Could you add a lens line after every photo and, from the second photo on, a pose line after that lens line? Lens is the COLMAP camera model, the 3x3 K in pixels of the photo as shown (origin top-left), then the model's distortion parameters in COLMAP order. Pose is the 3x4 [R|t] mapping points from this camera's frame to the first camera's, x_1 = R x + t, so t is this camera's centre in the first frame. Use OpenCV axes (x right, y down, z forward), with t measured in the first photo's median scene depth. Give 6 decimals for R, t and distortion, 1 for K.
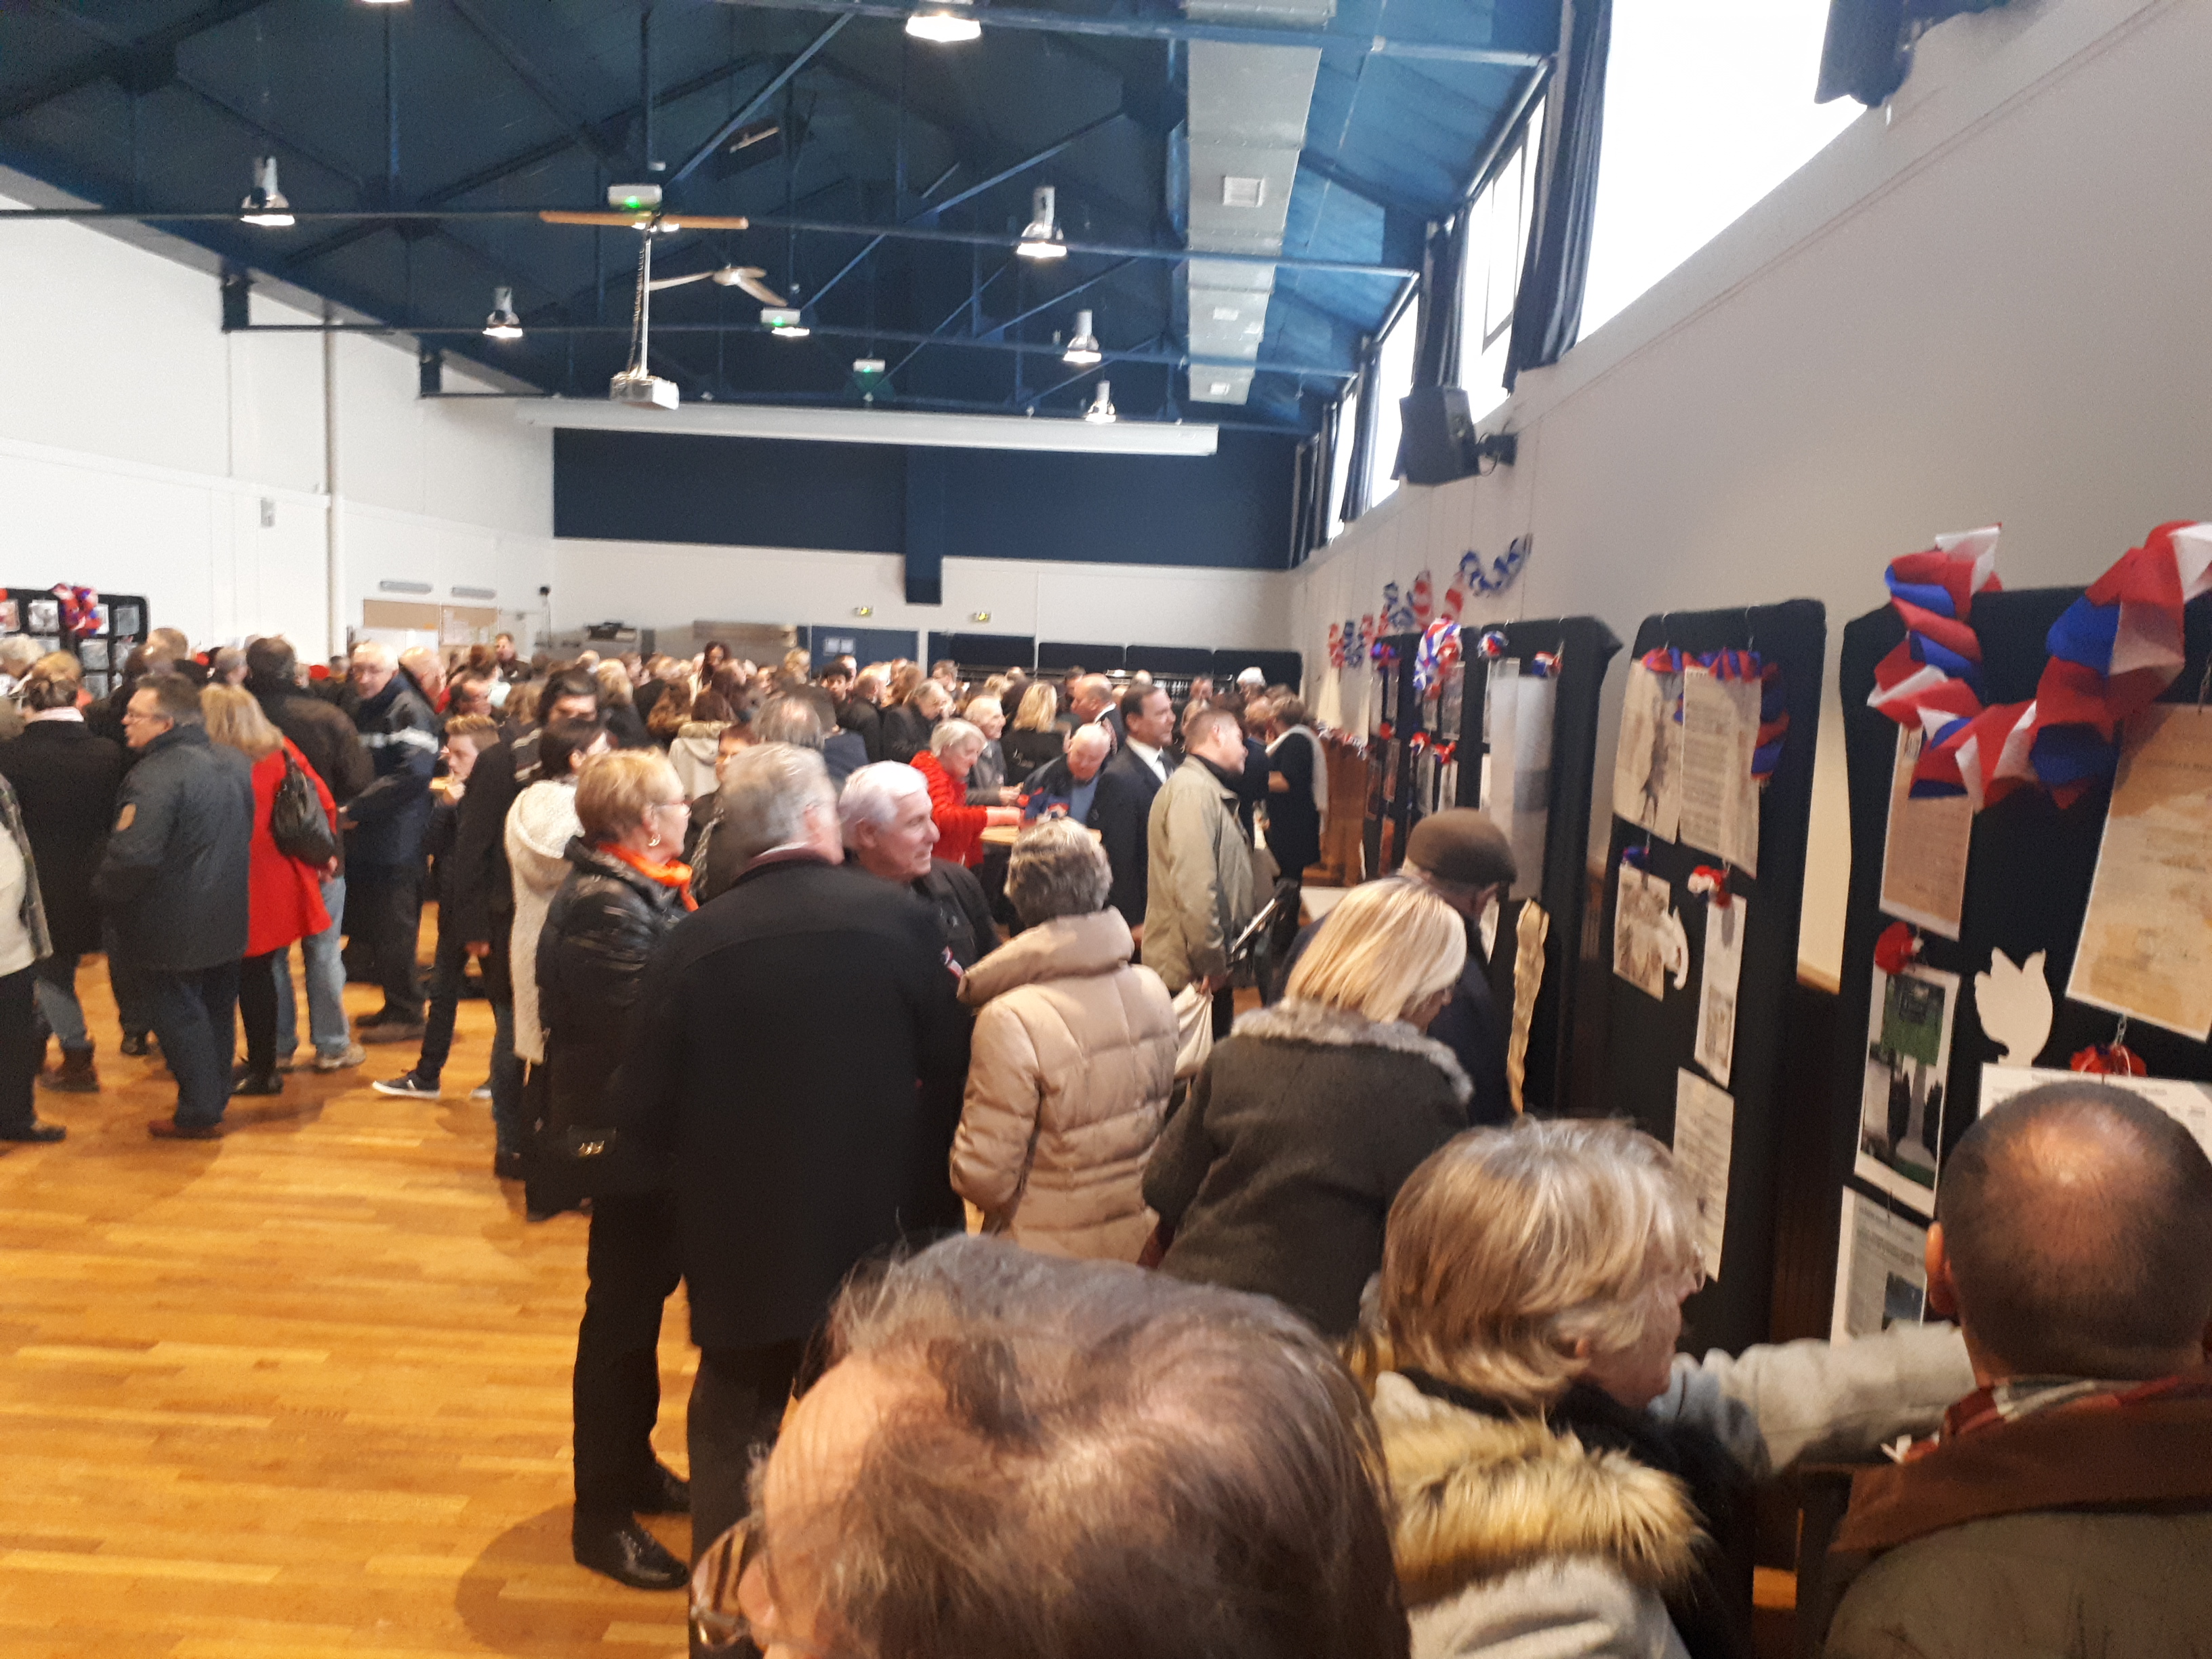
lens RADIAL K [[1733.9, 0, 1106.0], [0, 1733.9, 829.5], [0, 0, 1]] dist [0.078157, -0.137882]
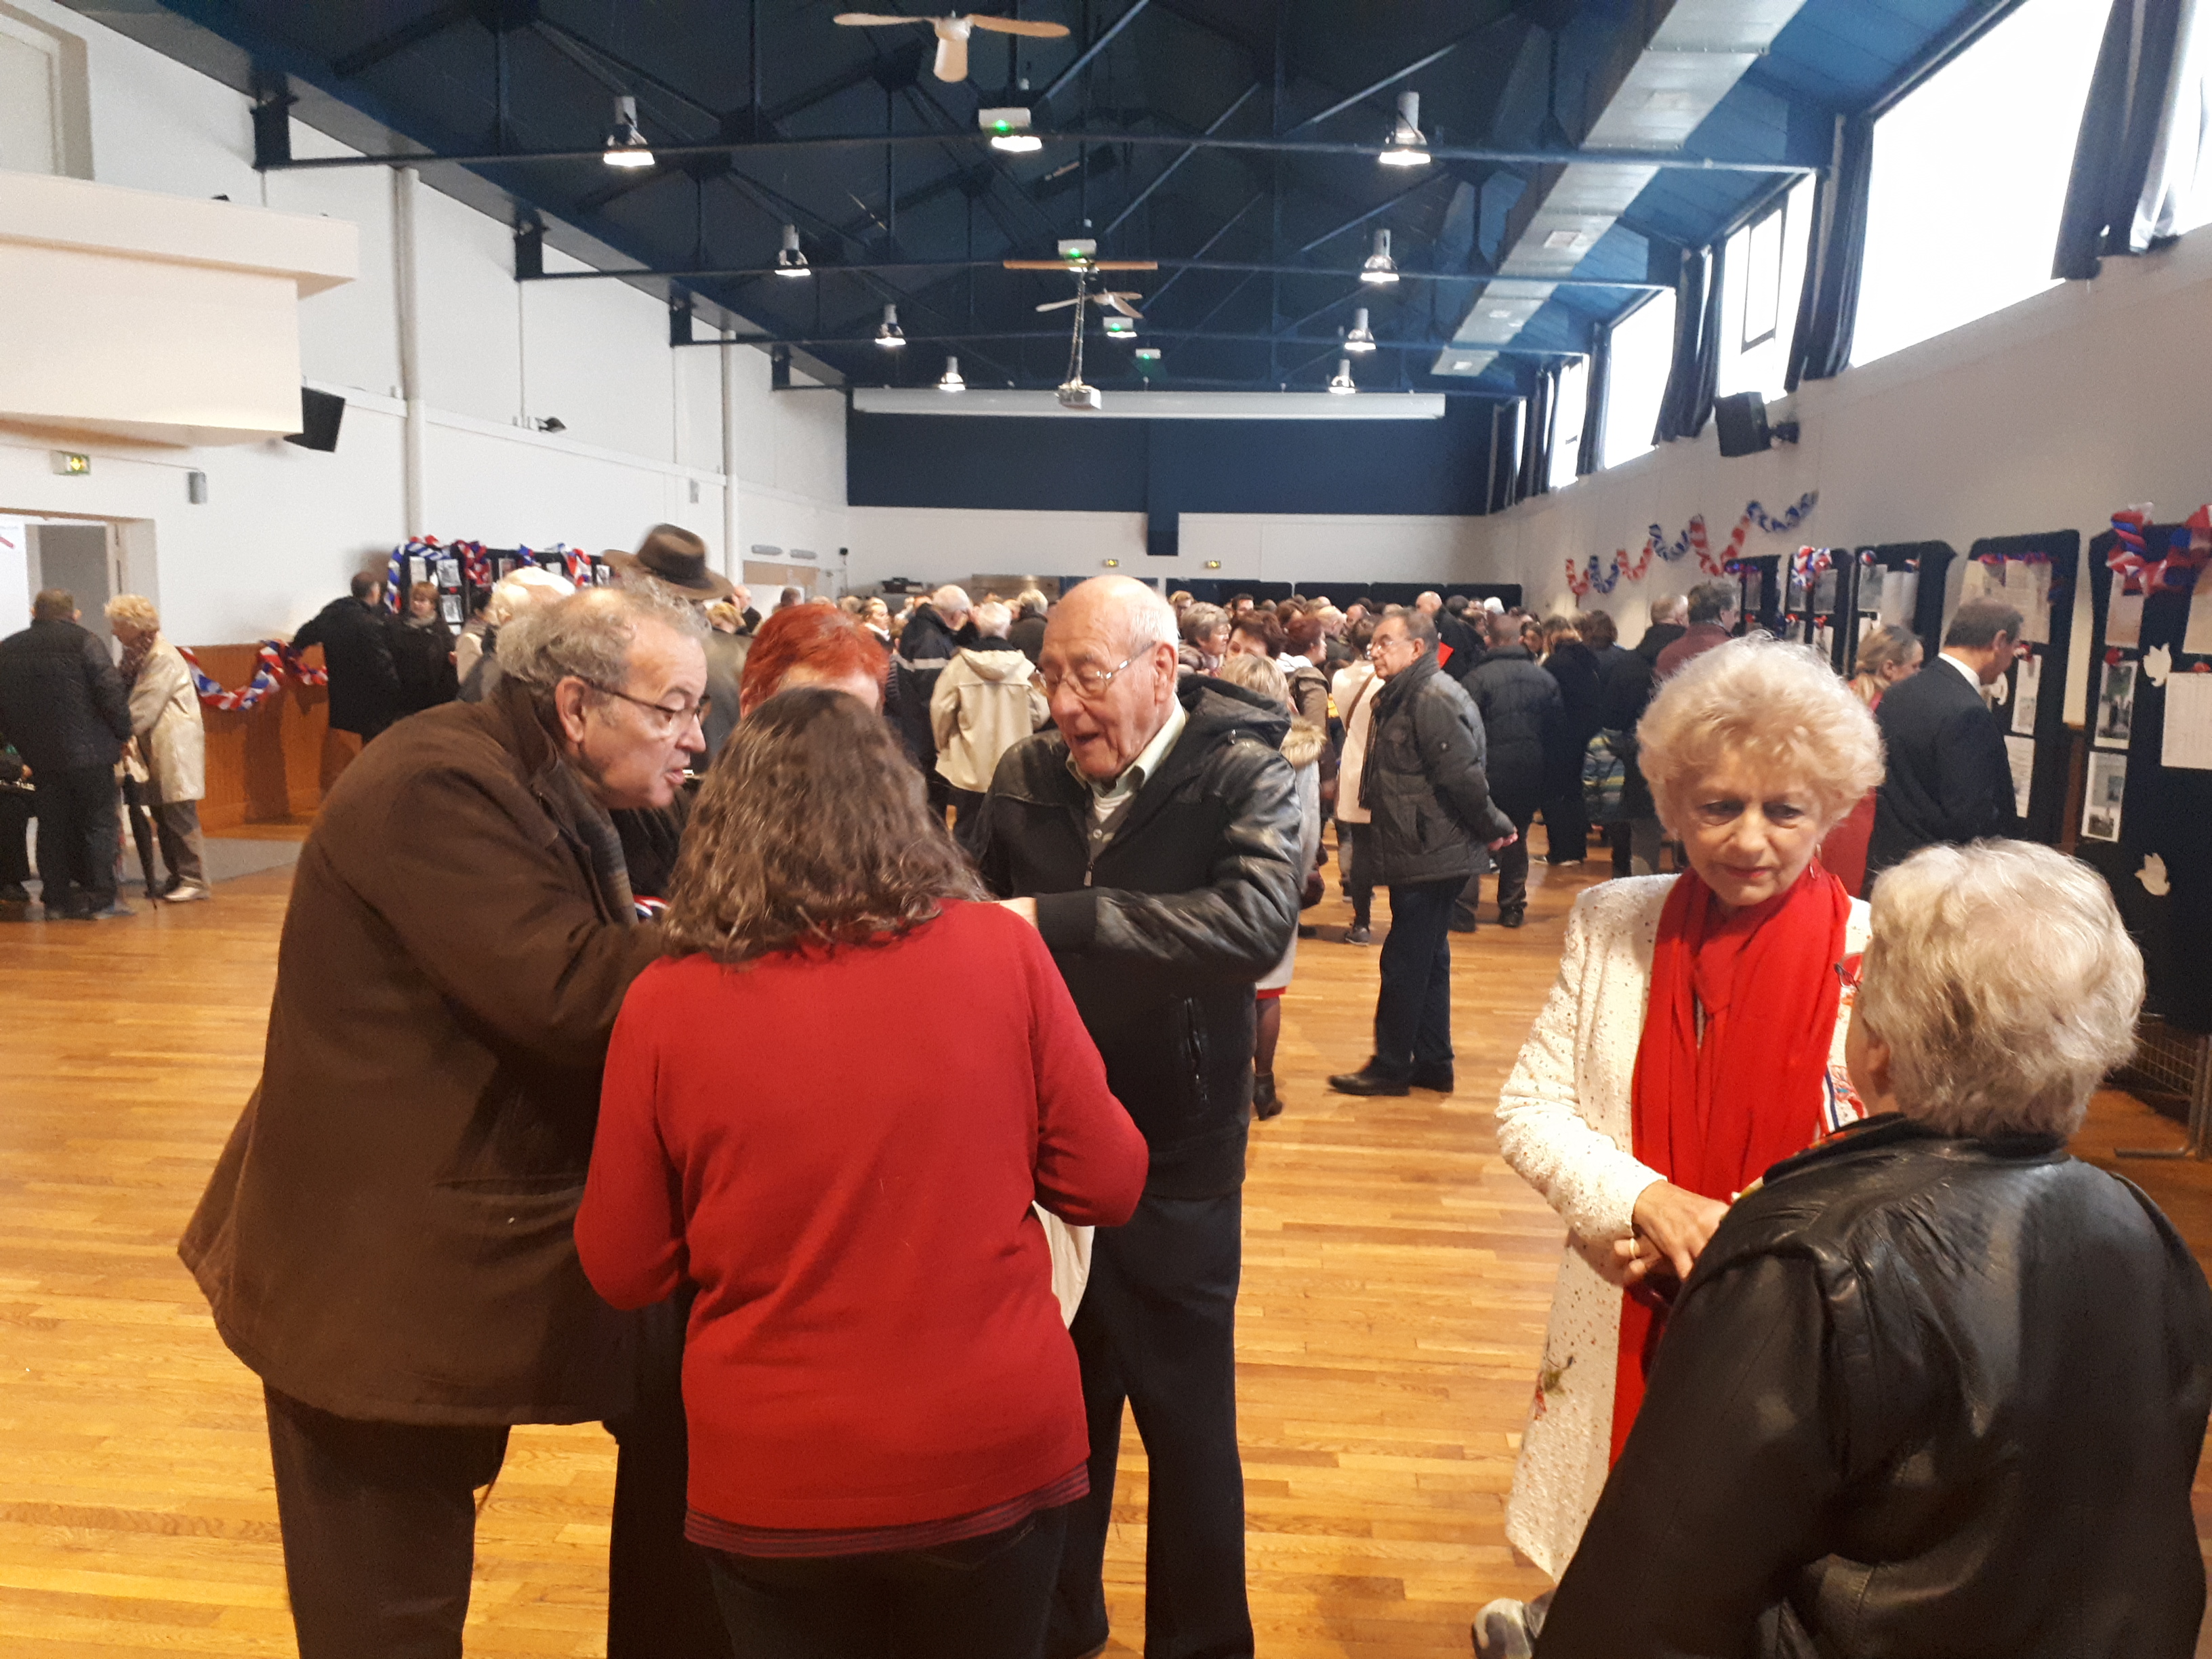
lens RADIAL K [[1745.5, 0, 1128.7], [0, 1745.5, 862.1], [0, 0, 1]] dist [0.075674, -0.128822]
pose [[0.999277, -0.019525, -0.032611, -0.191699], [0.020980, 0.998773, 0.044866, 0.044530], [0.031695, -0.045517, 0.998461, -0.347663]]
